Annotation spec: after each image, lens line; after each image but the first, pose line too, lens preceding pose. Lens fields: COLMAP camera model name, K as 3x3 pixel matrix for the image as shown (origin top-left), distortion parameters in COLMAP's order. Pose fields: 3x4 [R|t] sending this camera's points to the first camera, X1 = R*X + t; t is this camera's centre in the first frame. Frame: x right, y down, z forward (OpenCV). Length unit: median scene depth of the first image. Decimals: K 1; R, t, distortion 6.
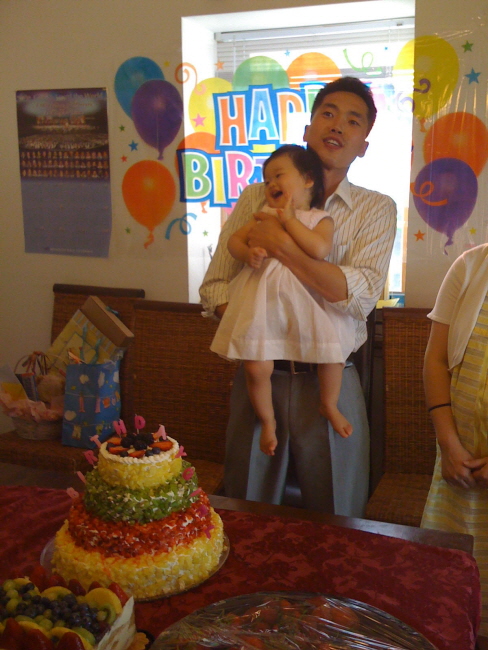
lens RADIAL K [[738.7, 0, 290.2], [0, 738.7, 354.9], [0, 0, 1]] dist [0.243663, -0.881974]
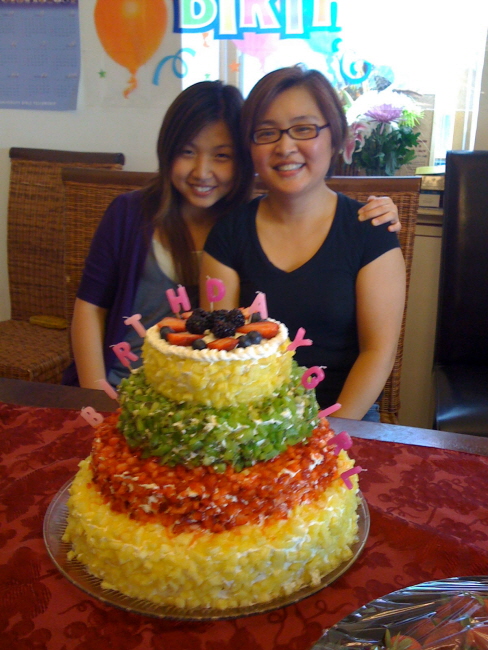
lens RADIAL K [[764.7, 0, 303.2], [0, 764.7, 303.5], [0, 0, 1]] dist [0.081480, -0.213021]
pose [[0.996870, -0.022198, 0.075877, -0.188565], [0.017852, 0.998187, 0.057477, 0.072406], [-0.077016, -0.055943, 0.995459, 0.441010]]
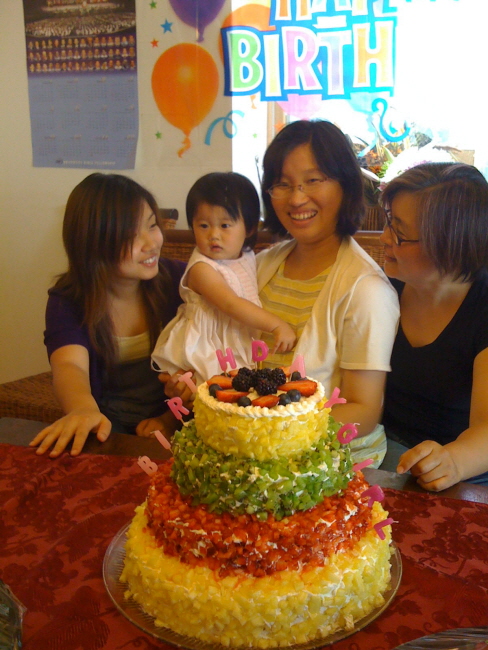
lens RADIAL K [[756.6, 0, 283.1], [0, 756.6, 304.3], [0, 0, 1]] dist [0.181723, -0.475603]
pose [[0.999756, -0.019845, -0.009689, -0.183315], [0.019846, 0.999803, -0.000049, 0.054244], [0.009688, -0.000144, 0.999953, 0.385327]]
